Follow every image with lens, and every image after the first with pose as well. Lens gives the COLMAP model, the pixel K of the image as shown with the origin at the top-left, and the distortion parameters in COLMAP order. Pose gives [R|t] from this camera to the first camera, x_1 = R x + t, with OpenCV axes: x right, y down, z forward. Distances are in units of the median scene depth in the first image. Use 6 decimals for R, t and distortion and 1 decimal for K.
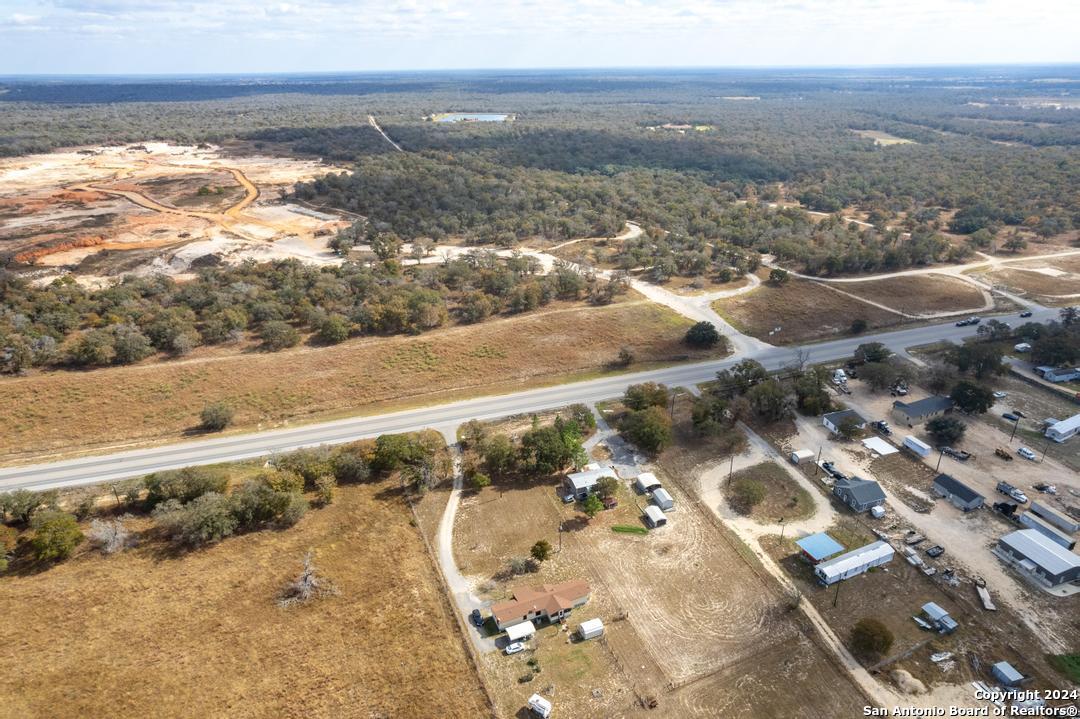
lens RADIAL K [[698.5, 0, 540.0], [0, 698.5, 359.5], [0, 0, 1]] dist [-0.075758, 0.075689]
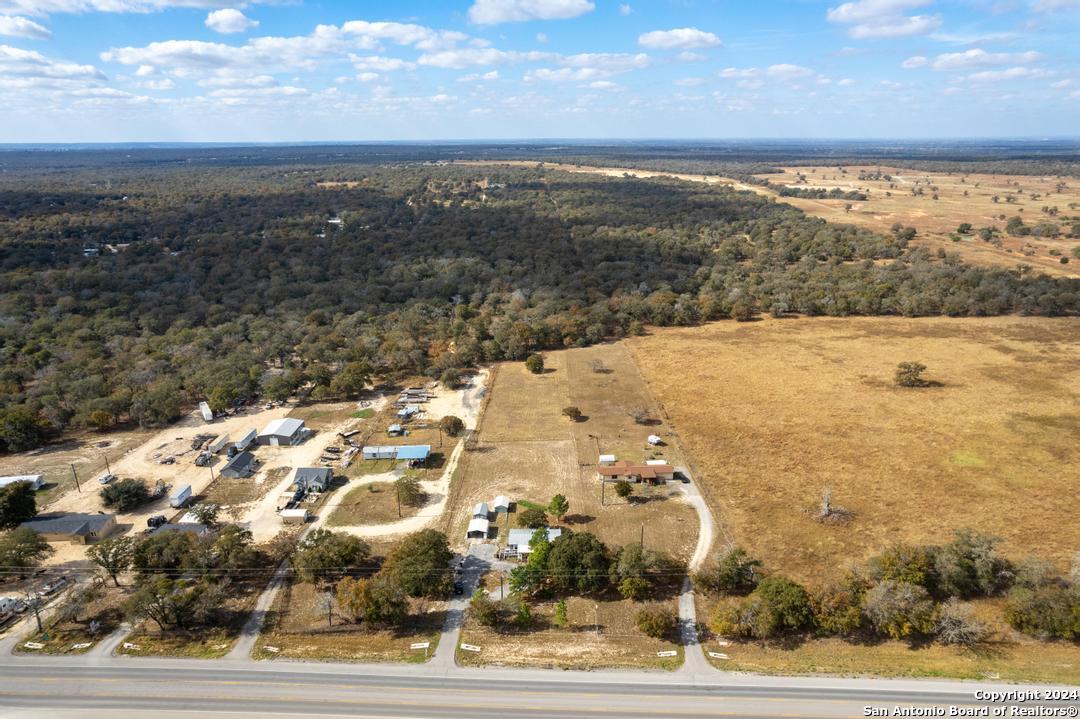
lens RADIAL K [[698.5, 0, 540.0], [0, 698.5, 359.5], [0, 0, 1]] dist [-0.075758, 0.075689]
pose [[-0.936143, -0.092712, 0.339176, -0.241045], [0.155720, 0.755545, 0.636320, -0.649321], [-0.315257, 0.648503, -0.692861, 1.701209]]
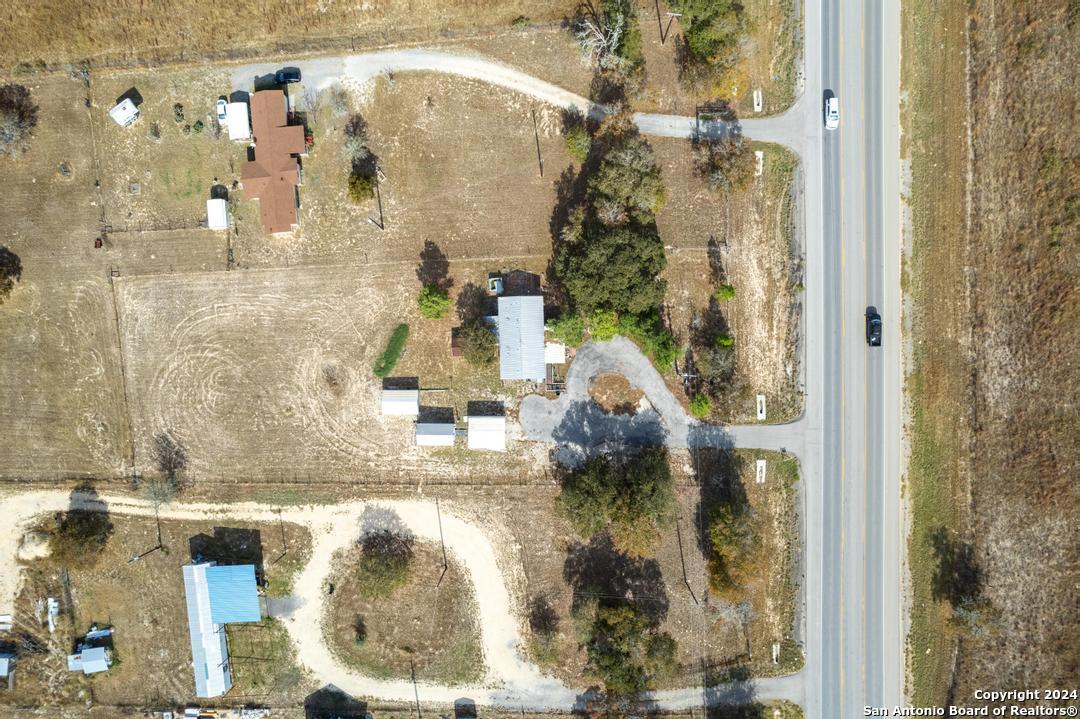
lens RADIAL K [[698.5, 0, 540.0], [0, 698.5, 359.5], [0, 0, 1]] dist [-0.075758, 0.075689]
pose [[-0.310474, 0.950233, 0.025745, 0.085258], [-0.367022, -0.144814, 0.918871, -0.404106], [0.876870, 0.275836, 0.393718, 0.931009]]
